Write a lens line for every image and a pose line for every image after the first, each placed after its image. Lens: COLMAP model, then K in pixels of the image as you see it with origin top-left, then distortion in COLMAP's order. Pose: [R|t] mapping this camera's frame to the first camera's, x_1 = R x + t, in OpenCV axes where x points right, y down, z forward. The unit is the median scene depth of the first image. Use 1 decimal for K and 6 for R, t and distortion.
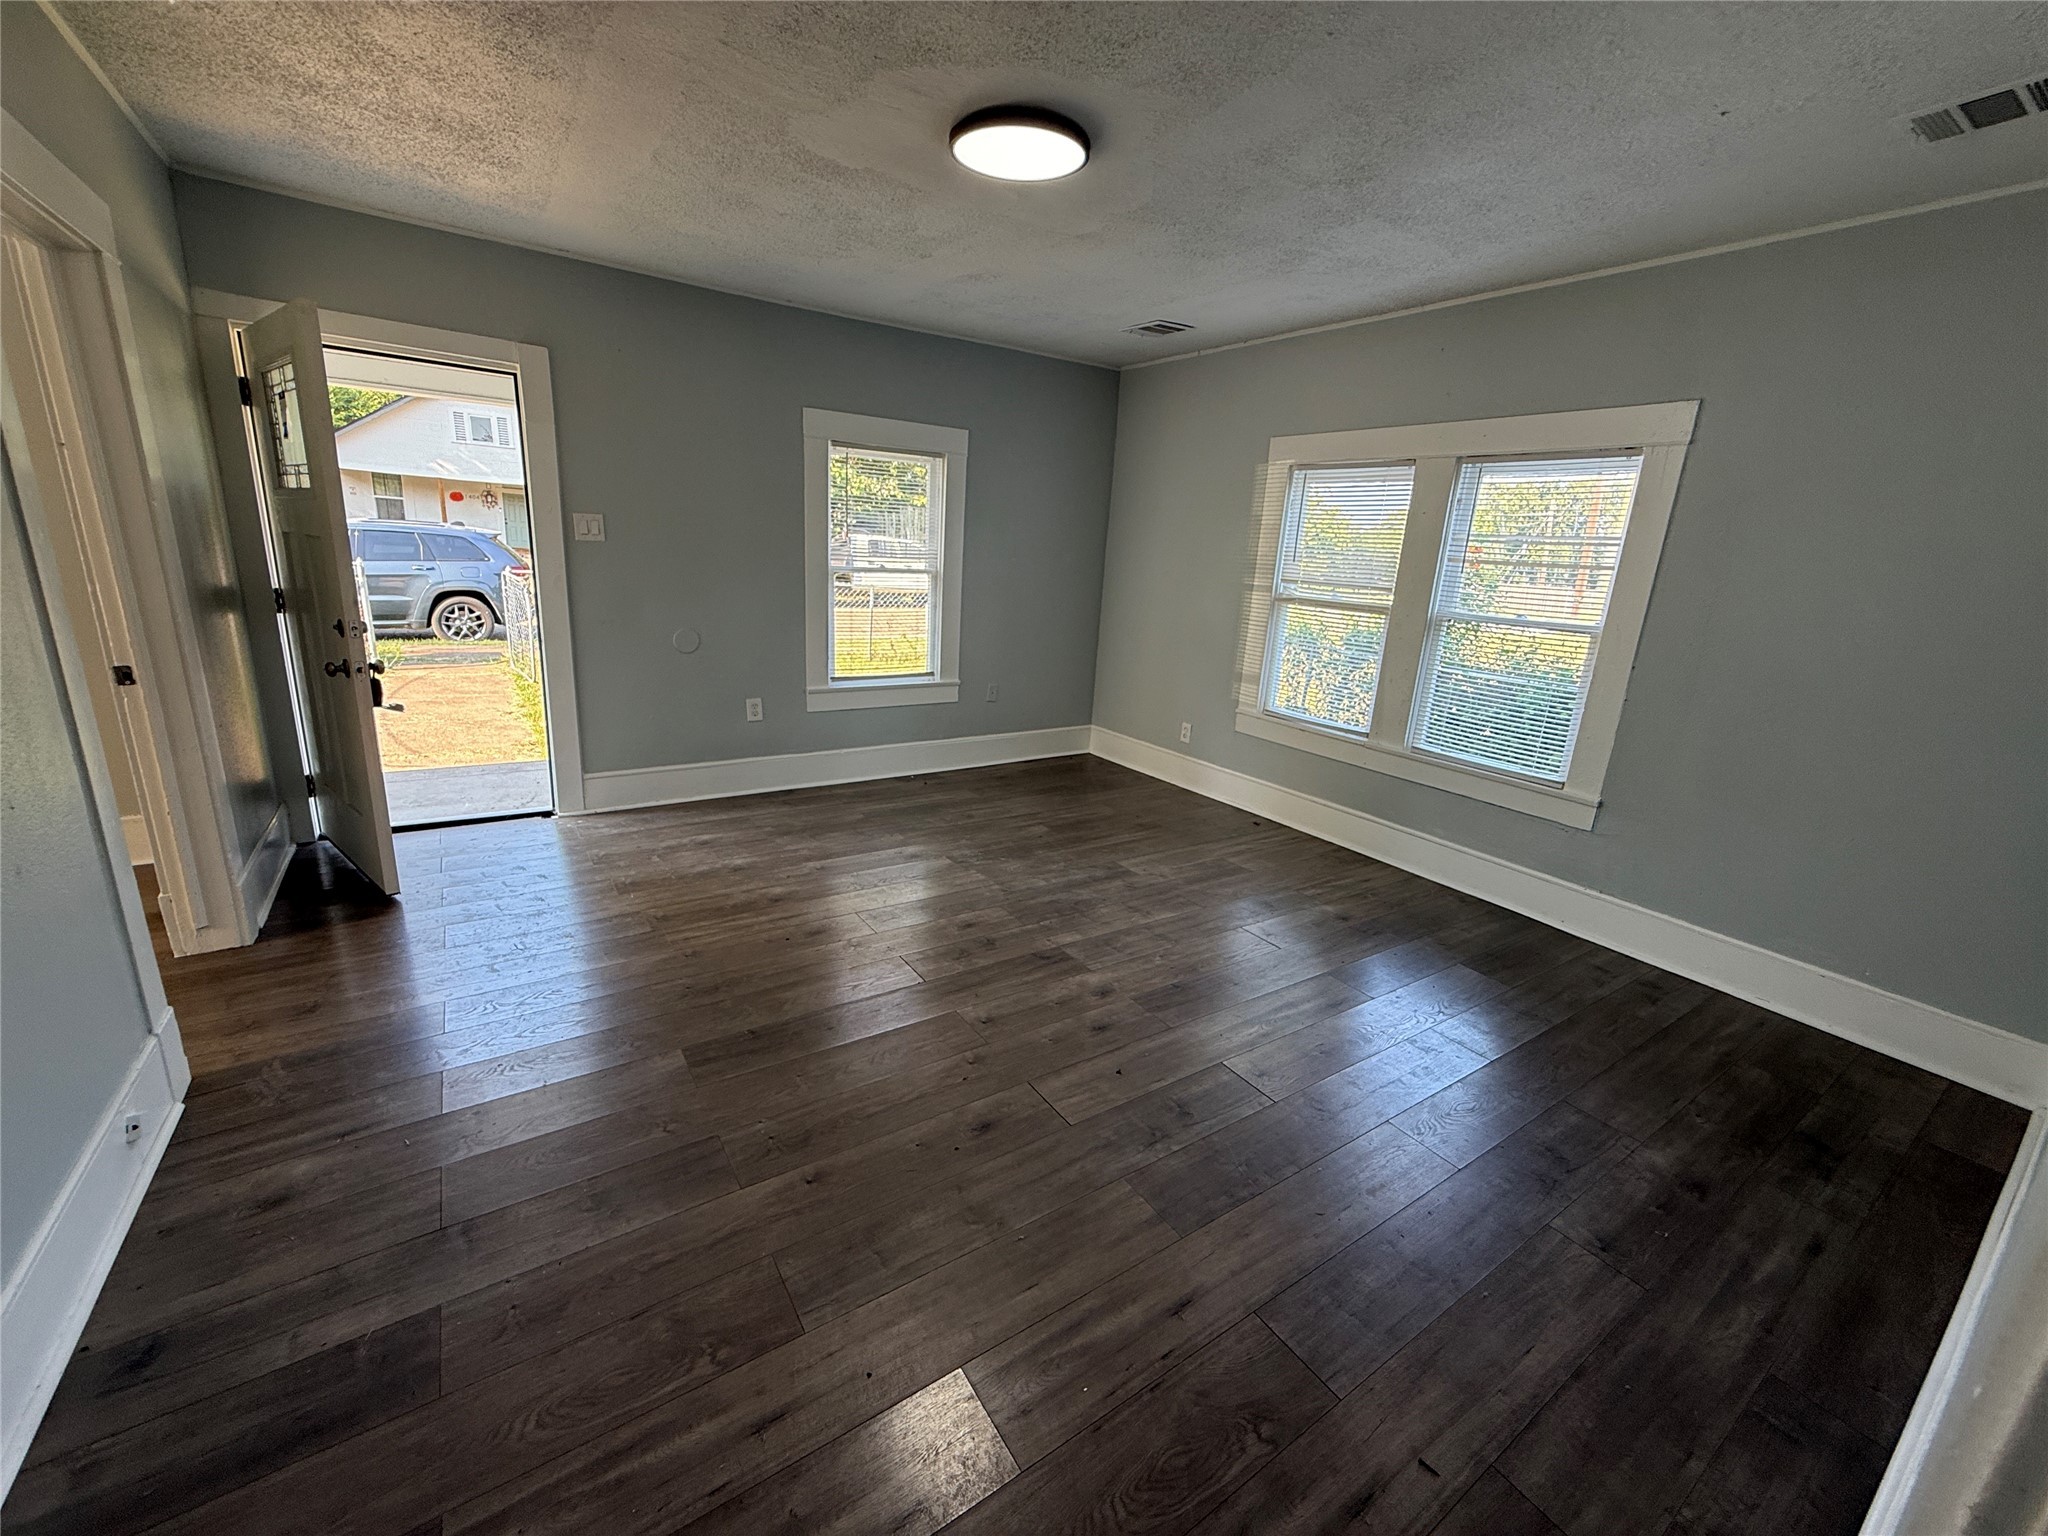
lens RADIAL K [[811.9, 0, 1022.4], [0, 811.9, 768.6], [0, 0, 1]] dist [0.002085, 0.000113]
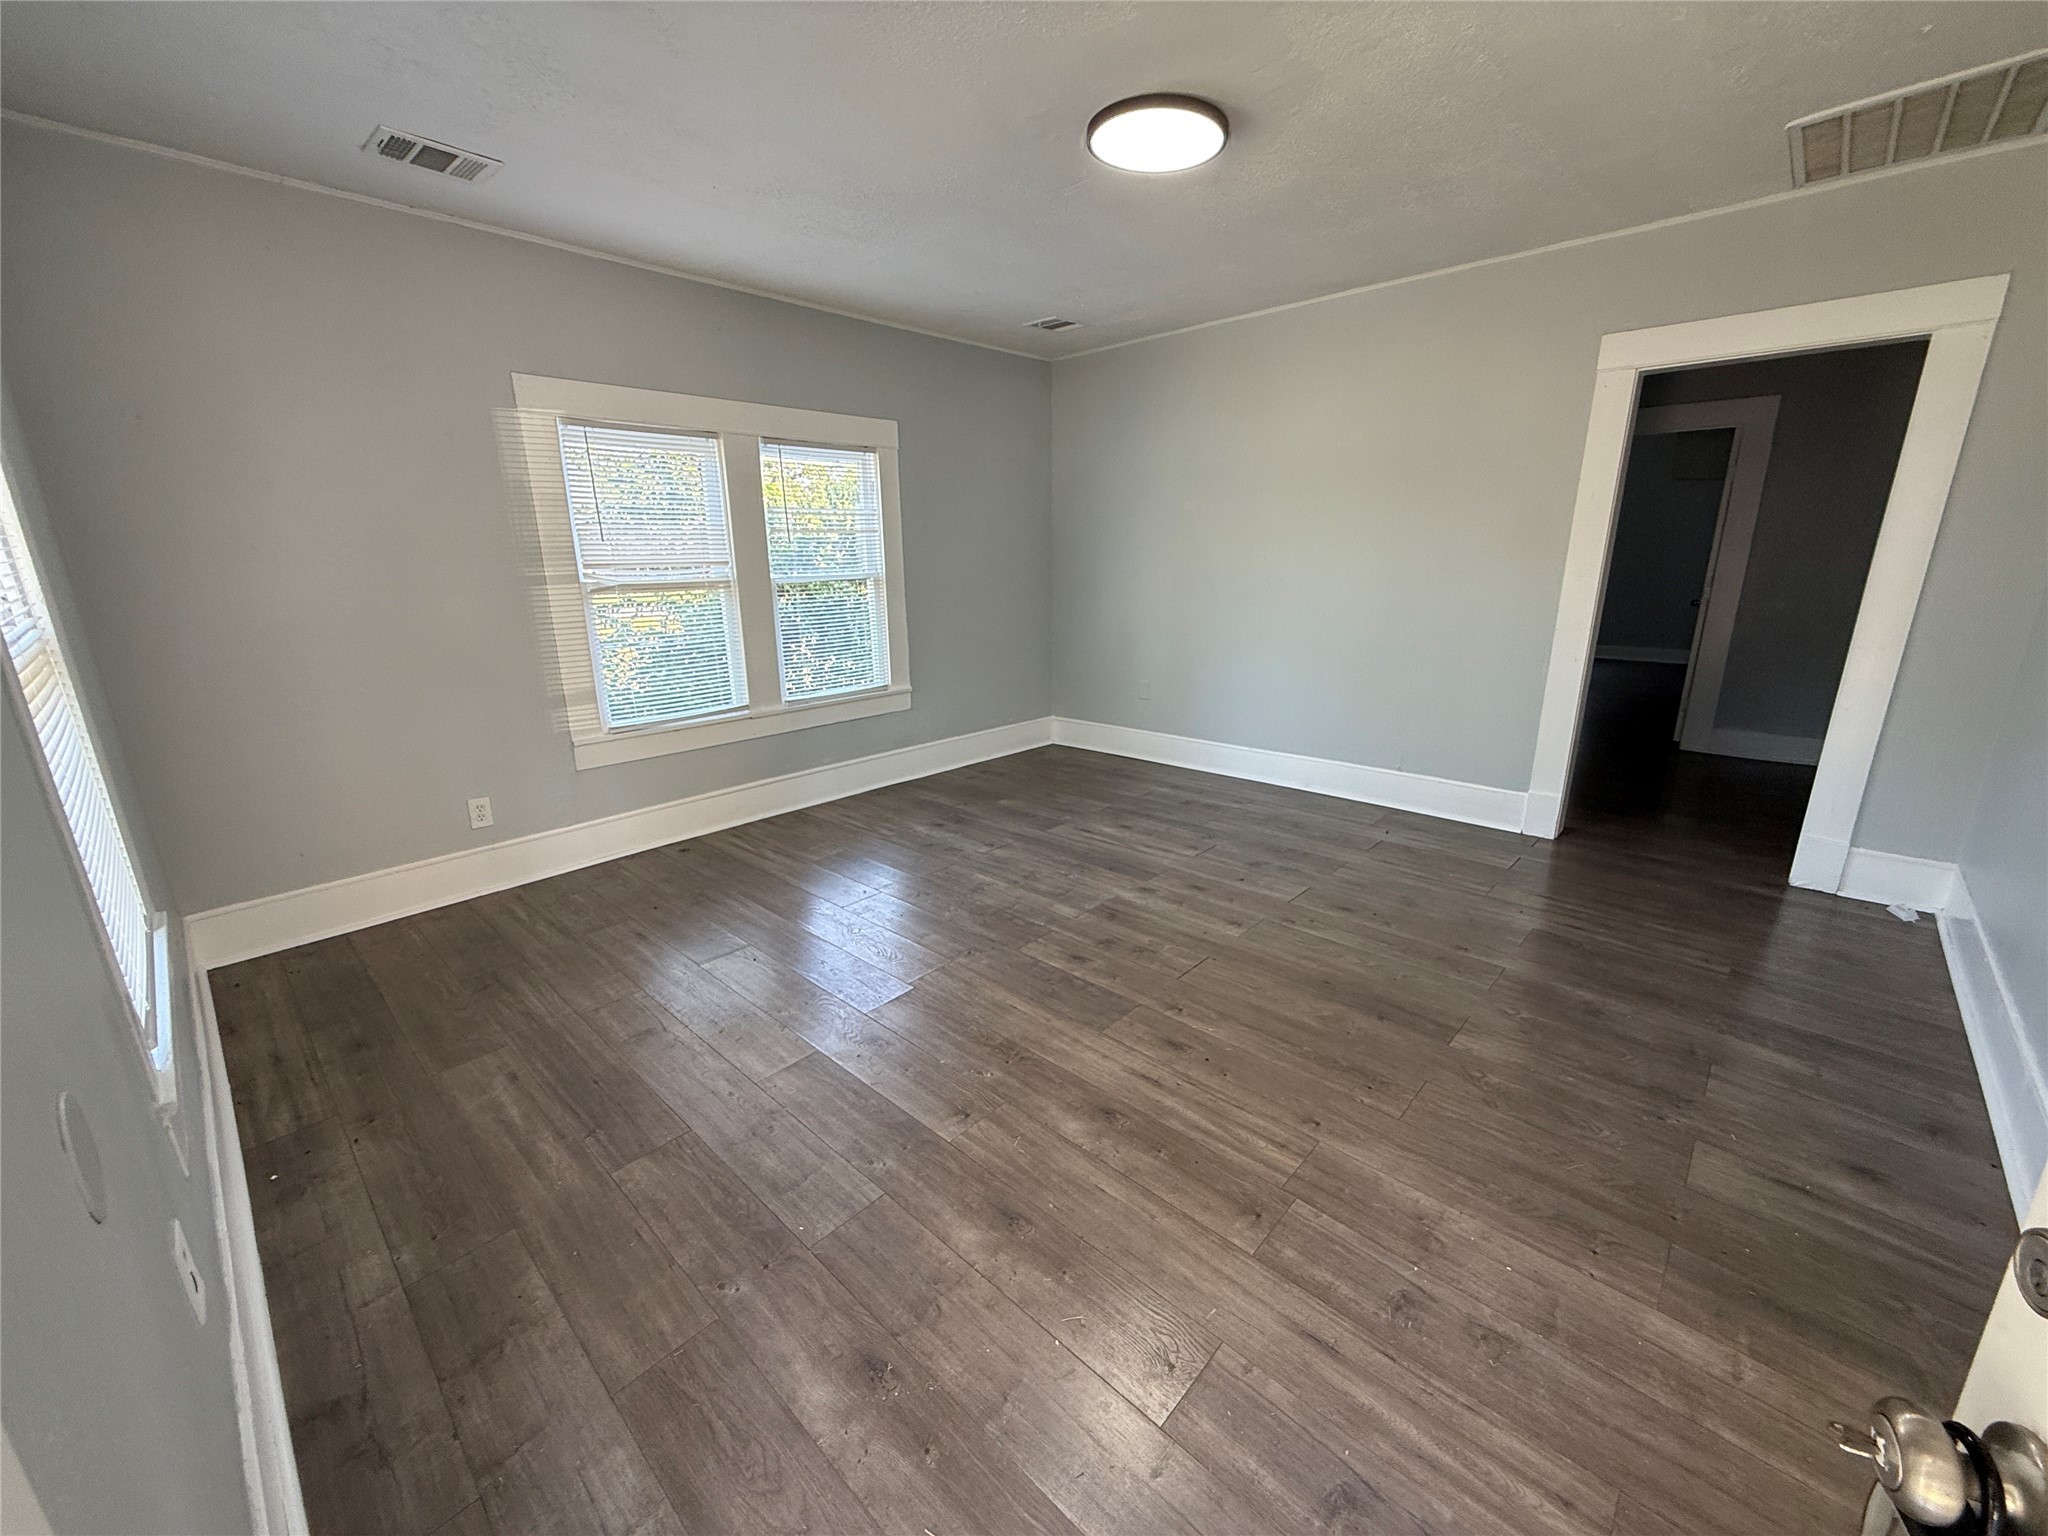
lens RADIAL K [[811.6, 0, 1022.5], [0, 811.6, 771.7], [0, 0, 1]] dist [-0.001055, 0.000239]
pose [[-0.219056, -0.314567, 0.923614, -0.642875], [0.257448, 0.894424, 0.365685, -0.263936], [-0.941135, 0.317887, -0.114944, 0.858197]]
